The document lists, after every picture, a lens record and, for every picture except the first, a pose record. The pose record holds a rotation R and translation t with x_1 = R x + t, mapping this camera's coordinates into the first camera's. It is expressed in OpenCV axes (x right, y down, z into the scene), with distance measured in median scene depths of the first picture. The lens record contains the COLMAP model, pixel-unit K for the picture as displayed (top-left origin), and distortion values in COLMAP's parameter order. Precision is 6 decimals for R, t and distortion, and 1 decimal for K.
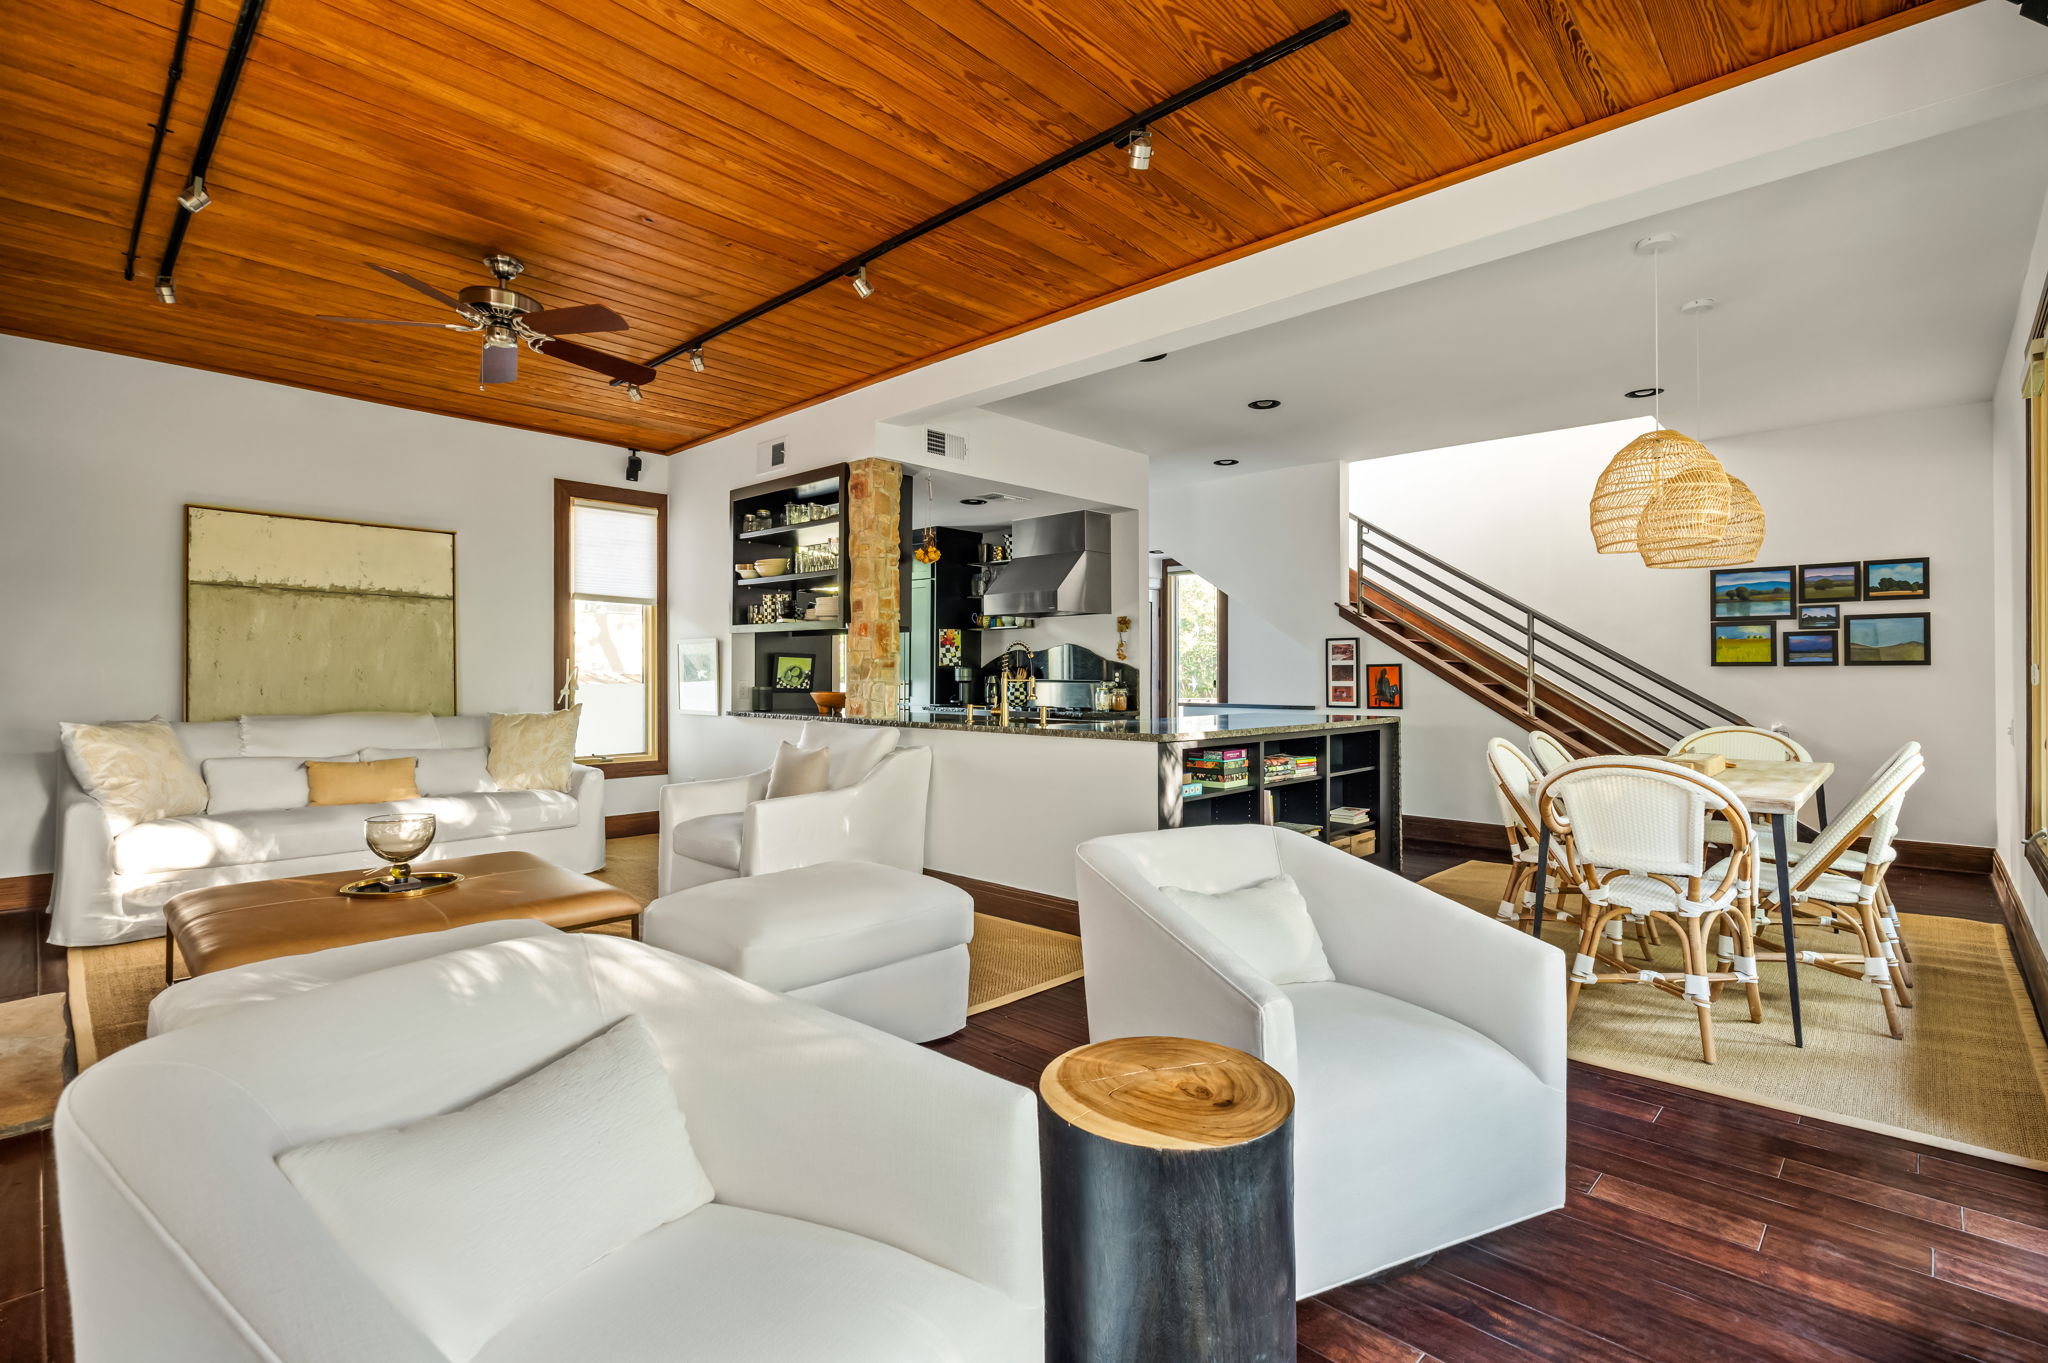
lens RADIAL K [[951.9, 0, 1035.5], [0, 951.9, 664.1], [0, 0, 1]] dist [0.003062, -0.000151]
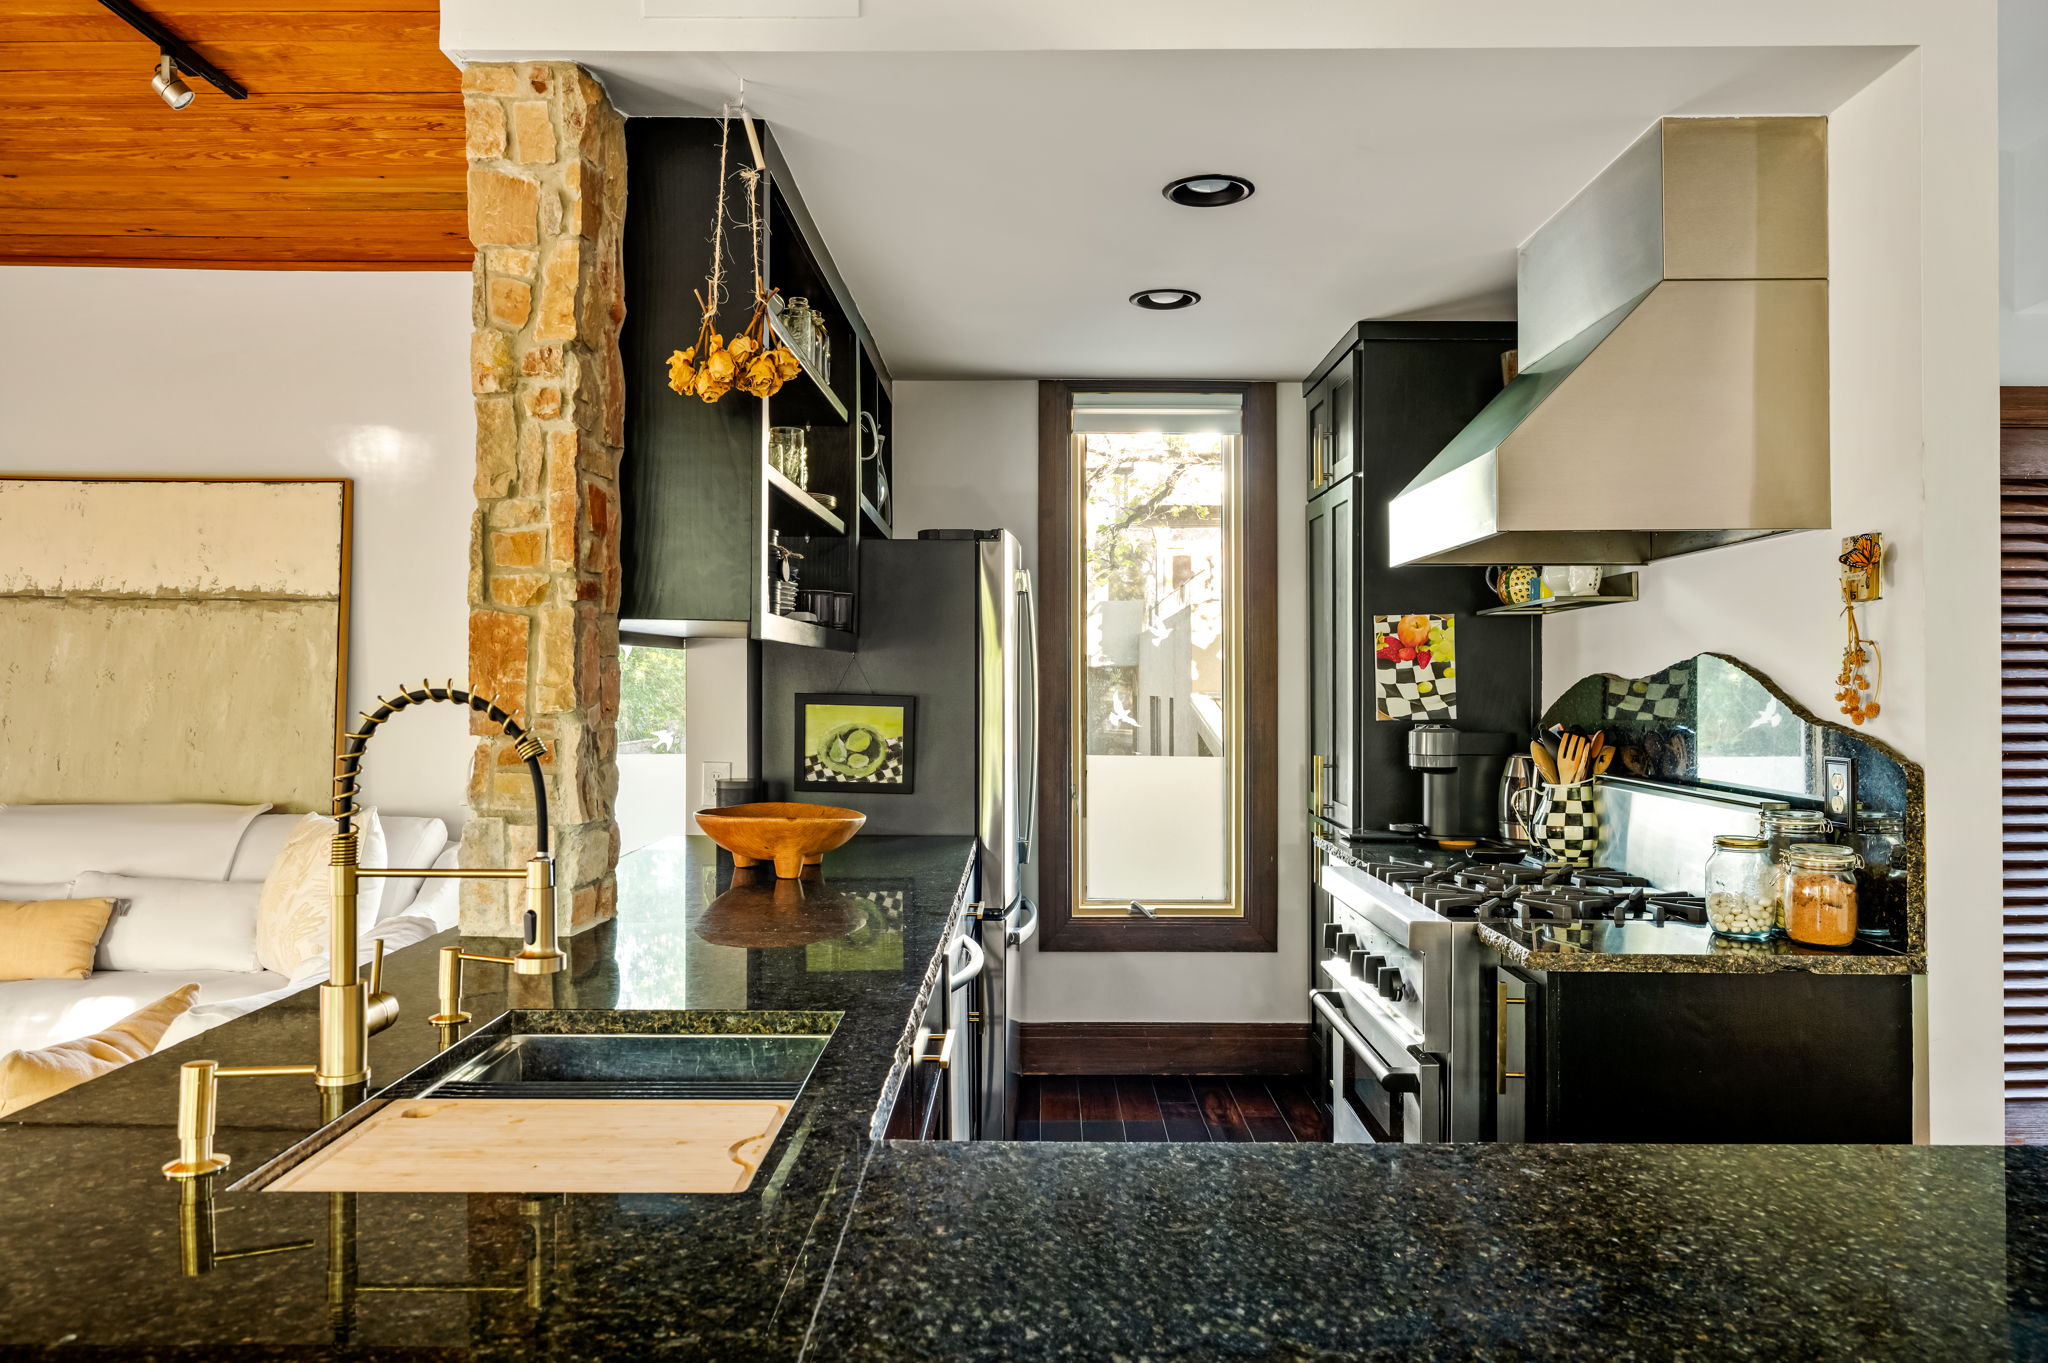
lens RADIAL K [[1361.2, 0, 1020.3], [0, 1361.2, 683.2], [0, 0, 1]] dist [0.017692, -0.006394]
pose [[0.678133, -0.002831, -0.734934, 0.215819], [0.007958, 0.999962, 0.003490, -0.018003], [0.734896, -0.008215, 0.678130, 0.683113]]
